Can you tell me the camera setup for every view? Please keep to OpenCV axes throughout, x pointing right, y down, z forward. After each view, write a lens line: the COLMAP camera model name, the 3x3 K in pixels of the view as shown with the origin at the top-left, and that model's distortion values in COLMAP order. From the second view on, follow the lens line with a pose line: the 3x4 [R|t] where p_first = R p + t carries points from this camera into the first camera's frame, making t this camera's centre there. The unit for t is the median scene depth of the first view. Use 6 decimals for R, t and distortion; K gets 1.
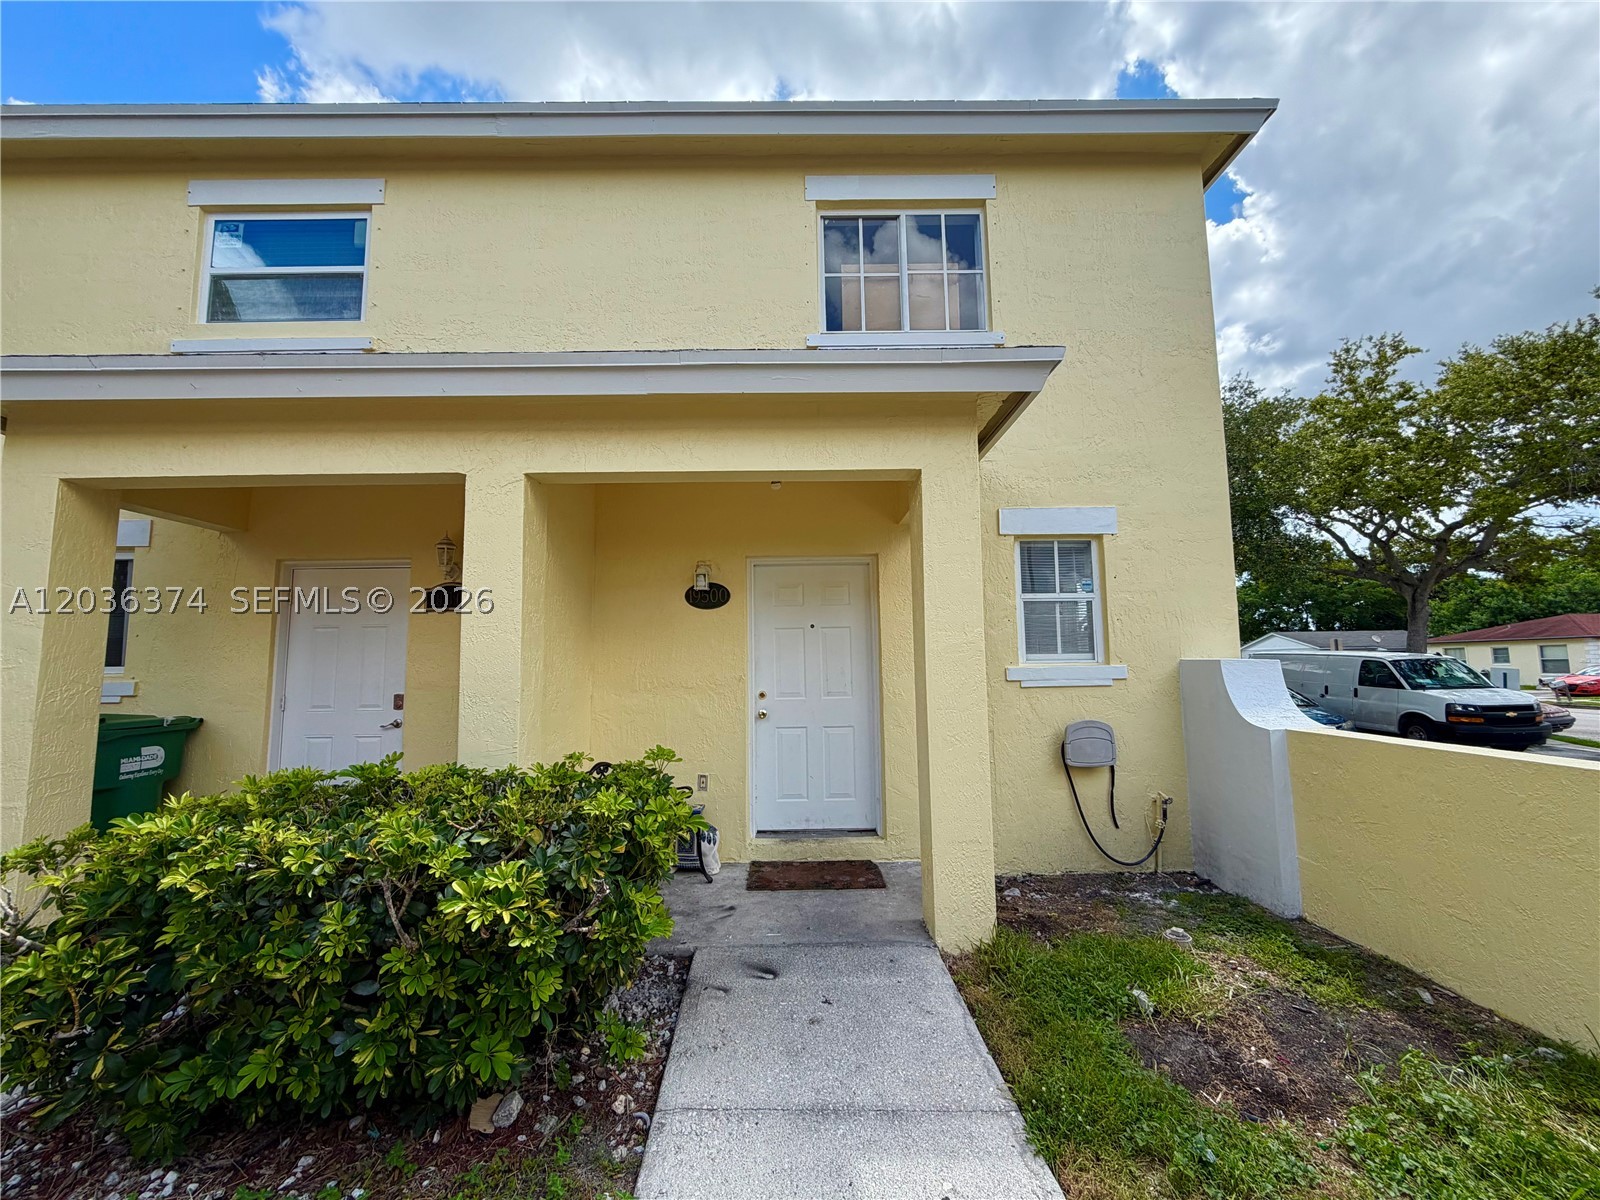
lens RADIAL K [[632.7, 0, 799.9], [0, 632.7, 599.4], [0, 0, 1]] dist [0.001387, -0.000545]
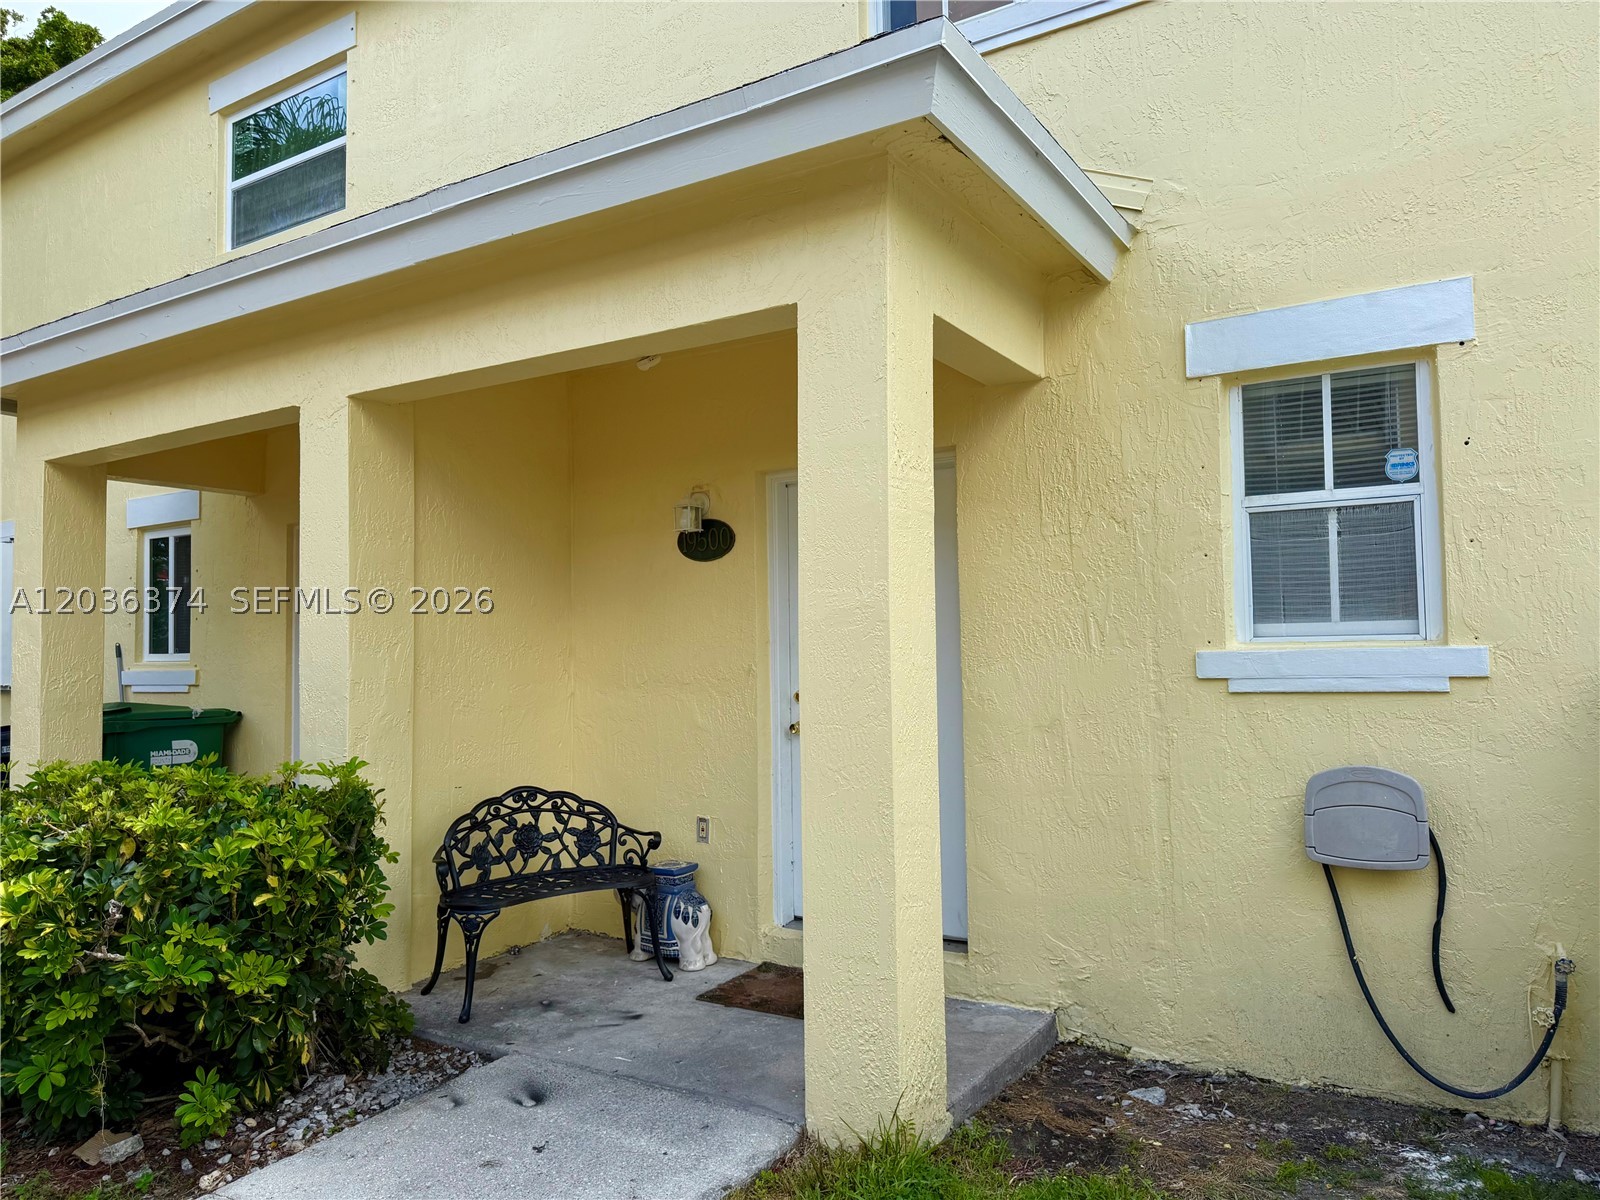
lens RADIAL K [[1130.7, 0, 798.5], [0, 1130.7, 598.6], [0, 0, 1]] dist [0.026993, -0.032371]
pose [[0.840535, -0.027247, -0.541071, 0.649819], [0.059587, 0.997325, 0.042343, 0.013565], [0.538470, -0.067831, 0.839910, 0.121330]]
